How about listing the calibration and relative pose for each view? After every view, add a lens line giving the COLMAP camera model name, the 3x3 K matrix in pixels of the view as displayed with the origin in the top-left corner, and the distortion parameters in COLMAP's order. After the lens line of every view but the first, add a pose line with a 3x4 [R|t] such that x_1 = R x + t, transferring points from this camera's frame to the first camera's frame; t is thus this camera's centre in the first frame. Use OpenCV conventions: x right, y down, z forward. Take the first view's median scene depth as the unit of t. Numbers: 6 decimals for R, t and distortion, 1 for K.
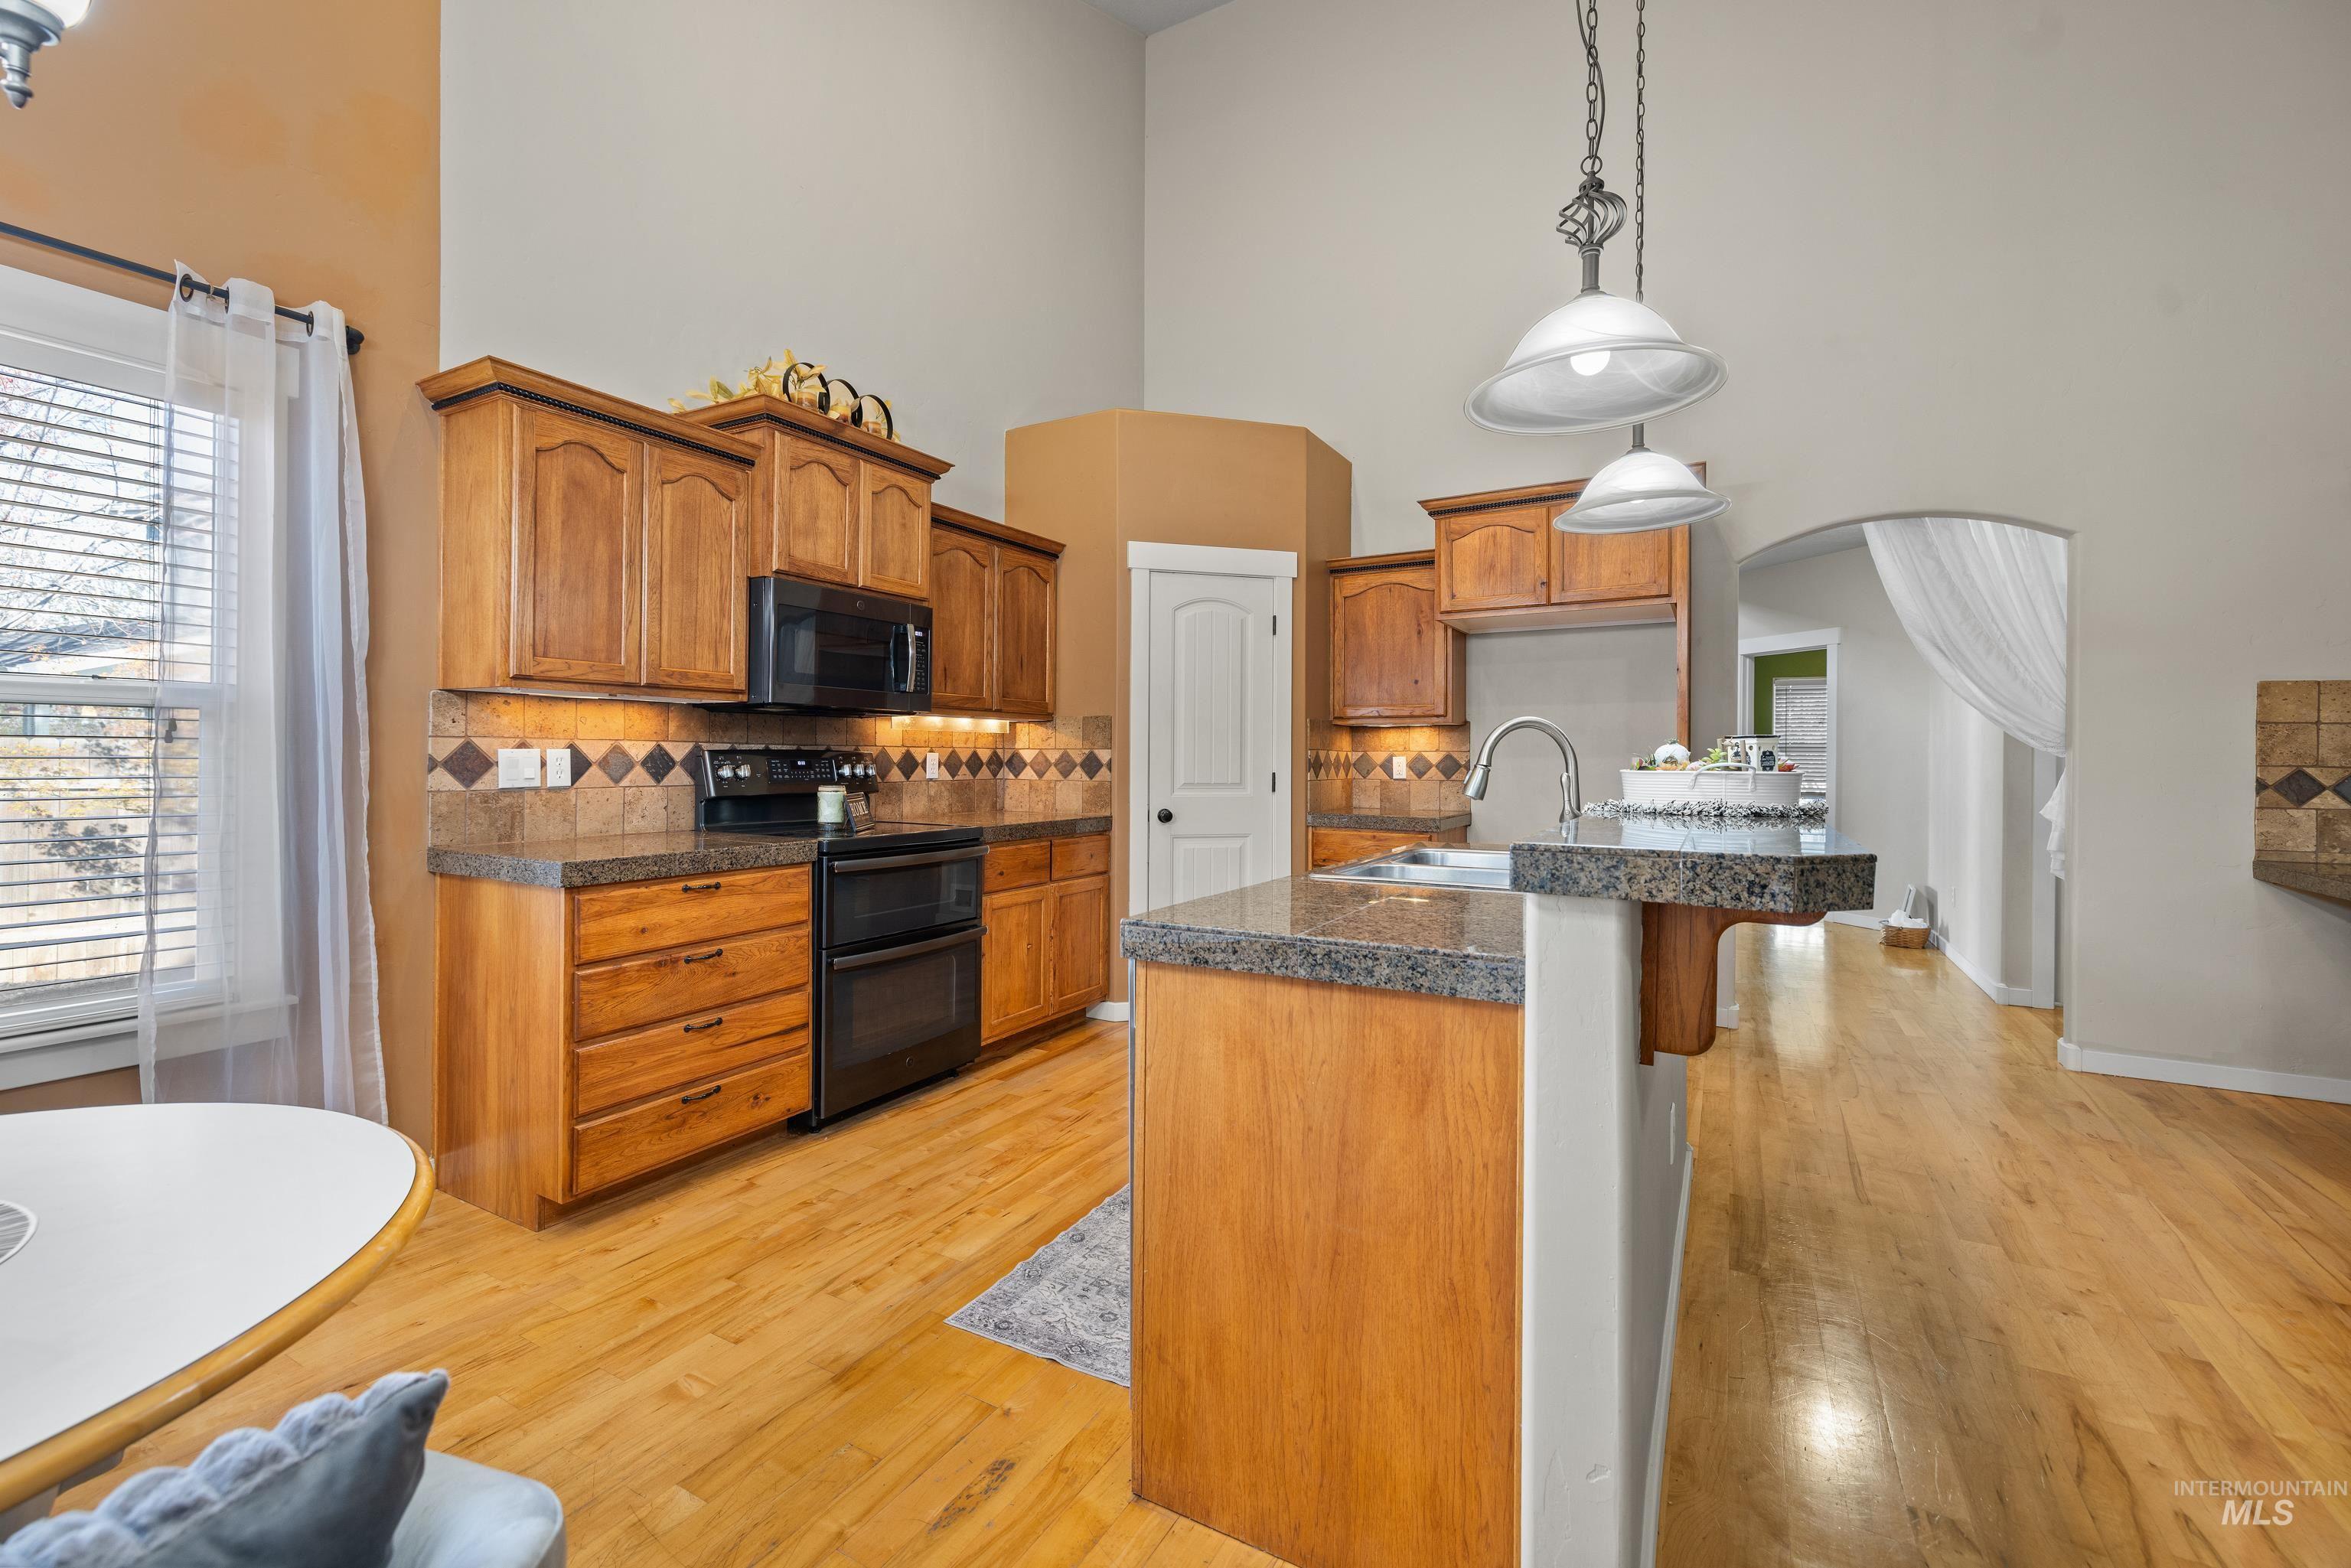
lens RADIAL K [[997.0, 0, 1163.5], [0, 997.0, 769.2], [0, 0, 1]] dist [-0.001398, -0.001431]
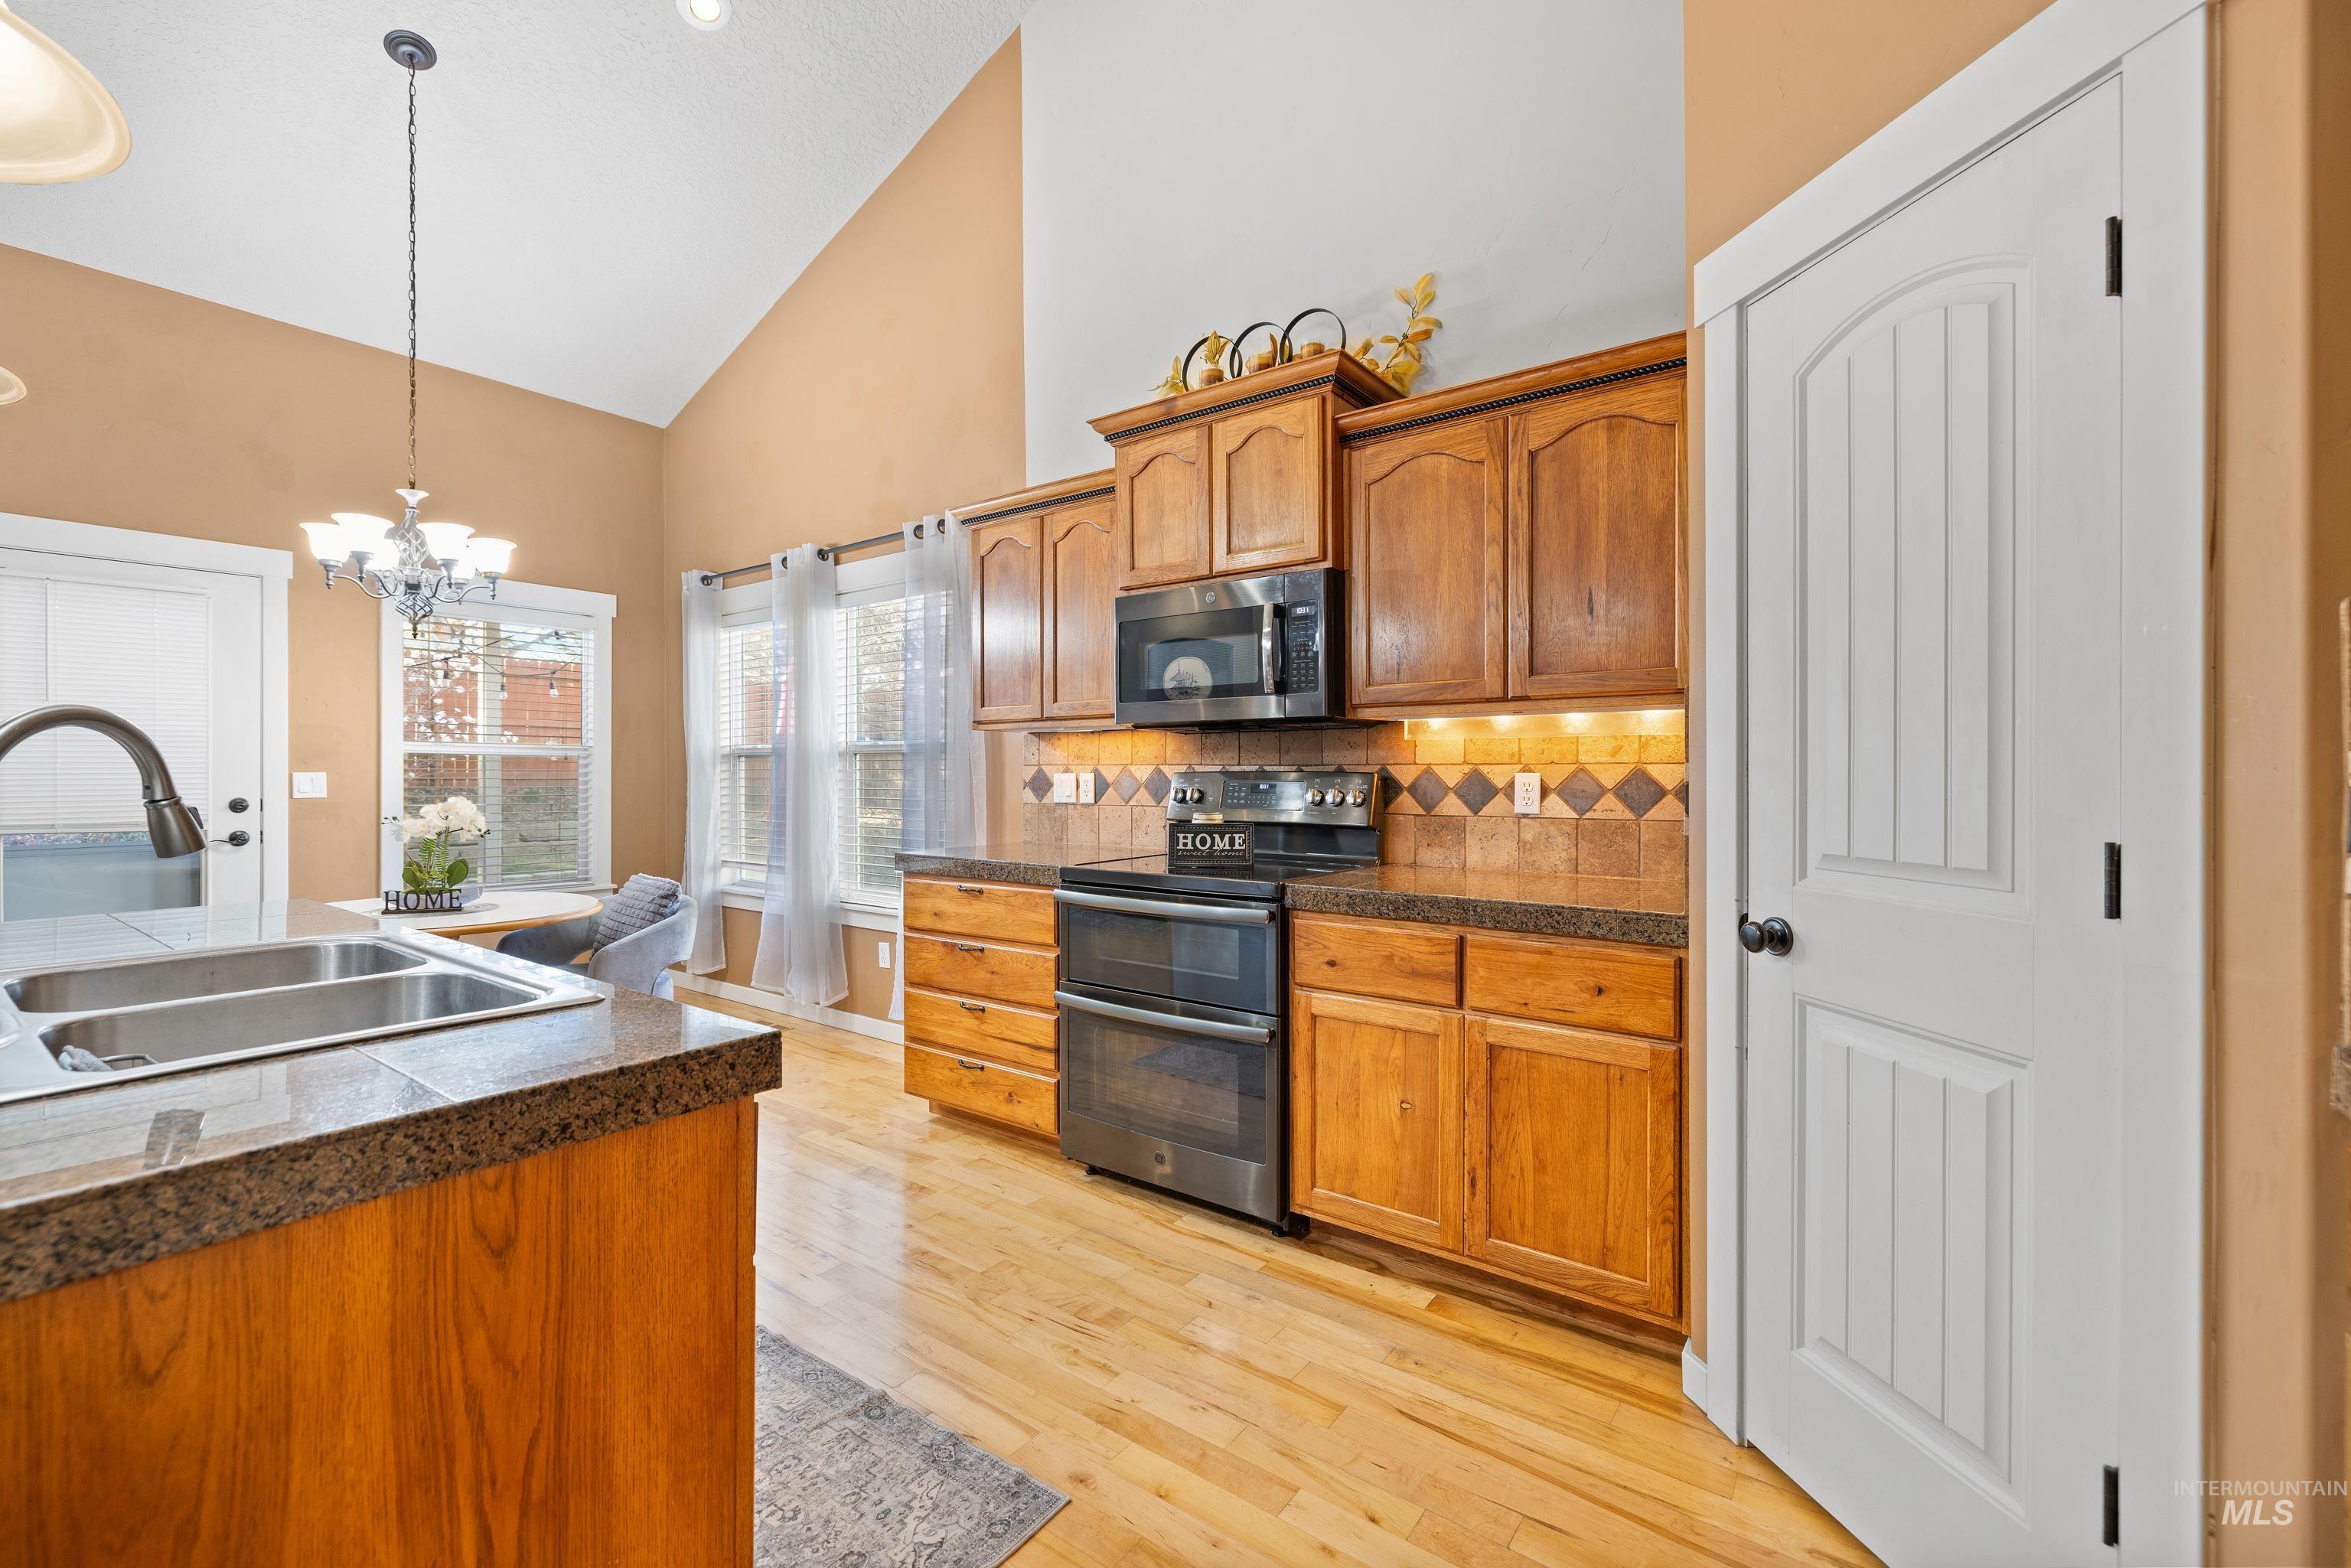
lens RADIAL K [[997.0, 0, 1168.4], [0, 997.0, 786.0], [0, 0, 1]] dist [-0.001398, -0.001431]
pose [[-0.129697, 0.001485, -0.991553, 0.521632], [-0.015698, 0.999870, 0.003551, -0.008720], [0.991429, 0.016026, -0.129657, 1.069215]]
